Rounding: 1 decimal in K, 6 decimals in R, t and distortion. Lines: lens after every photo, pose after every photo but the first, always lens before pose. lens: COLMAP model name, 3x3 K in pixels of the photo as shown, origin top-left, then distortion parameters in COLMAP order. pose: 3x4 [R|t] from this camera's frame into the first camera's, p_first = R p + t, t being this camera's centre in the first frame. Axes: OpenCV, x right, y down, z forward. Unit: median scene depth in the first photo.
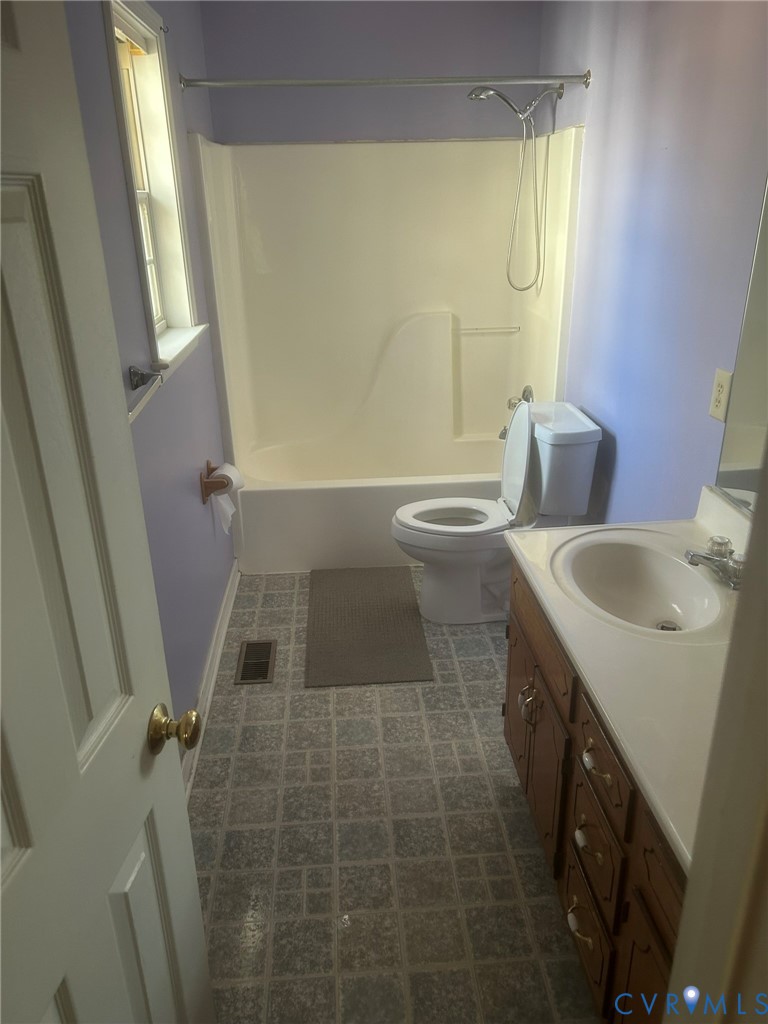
lens RADIAL K [[774.3, 0, 386.3], [0, 774.3, 515.5], [0, 0, 1]] dist [0.053883, -0.057723]
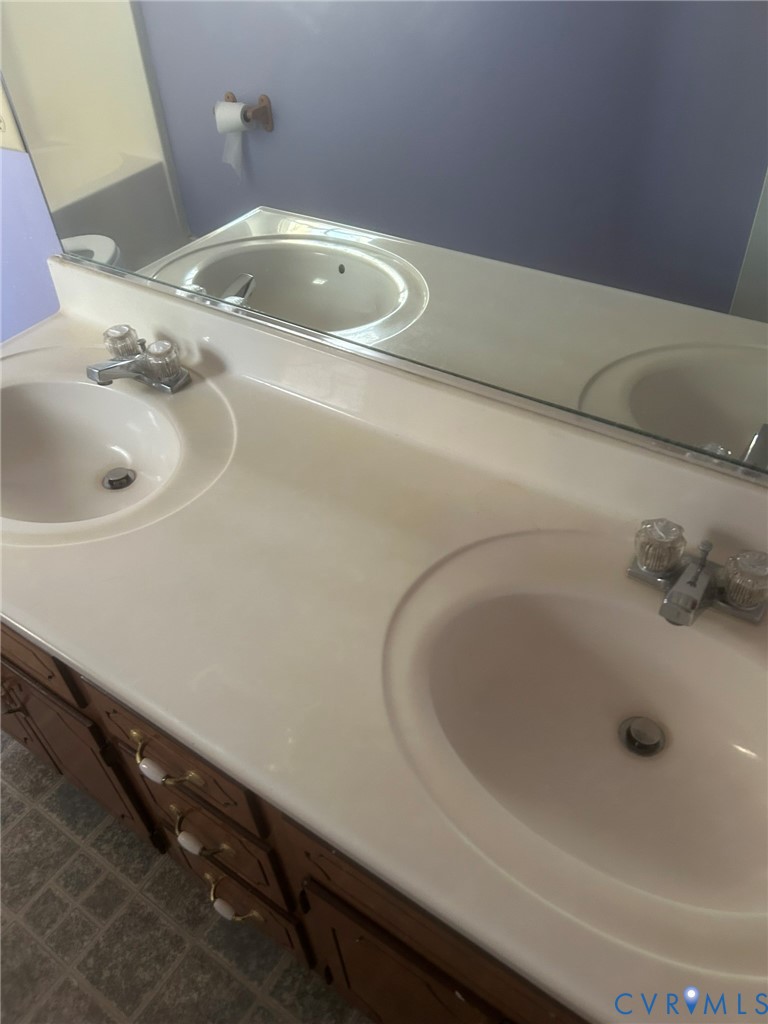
lens RADIAL K [[774.3, 0, 385.5], [0, 774.3, 511.0], [0, 0, 1]] dist [0.053883, -0.057723]
pose [[0.627063, -0.545017, 0.556551, 0.107358], [0.345444, 0.834938, 0.428424, -0.049805], [-0.698184, -0.076392, 0.711831, 0.334710]]
